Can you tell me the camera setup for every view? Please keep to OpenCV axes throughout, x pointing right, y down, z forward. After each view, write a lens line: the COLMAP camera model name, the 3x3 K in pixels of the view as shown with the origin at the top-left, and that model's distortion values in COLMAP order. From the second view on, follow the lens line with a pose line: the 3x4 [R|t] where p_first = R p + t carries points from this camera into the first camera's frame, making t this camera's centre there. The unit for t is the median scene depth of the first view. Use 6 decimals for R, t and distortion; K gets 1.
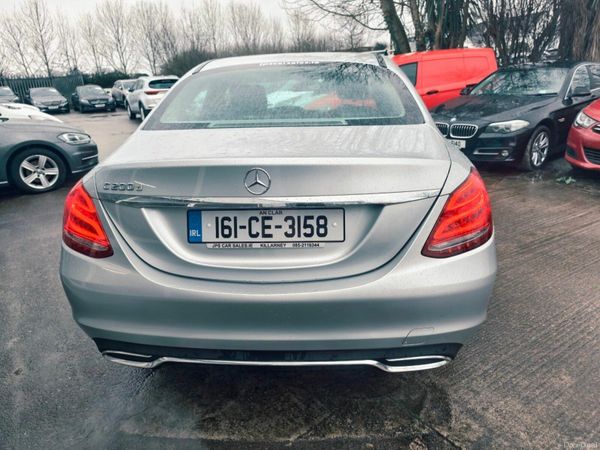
lens RADIAL K [[433.6, 0, 300.0], [0, 433.6, 225.0], [0, 0, 1]] dist [-0.001359, 0.000244]
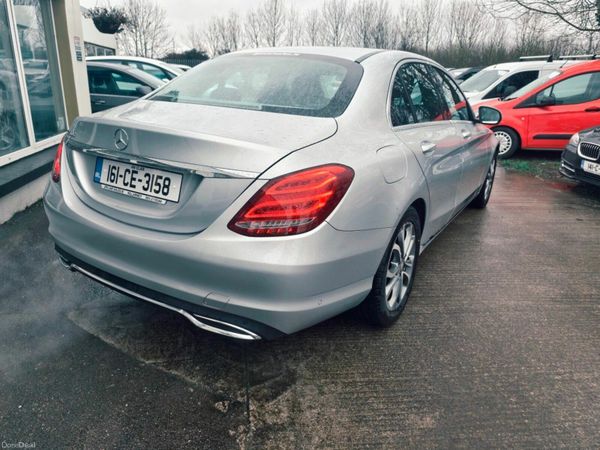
lens RADIAL K [[433.6, 0, 300.0], [0, 433.6, 225.0], [0, 0, 1]] dist [-0.001359, 0.000244]
pose [[0.877685, 0.217459, -0.427060, 0.882739], [-0.215426, 0.975040, 0.053750, -0.035832], [0.428089, 0.044825, 0.902624, 0.089879]]
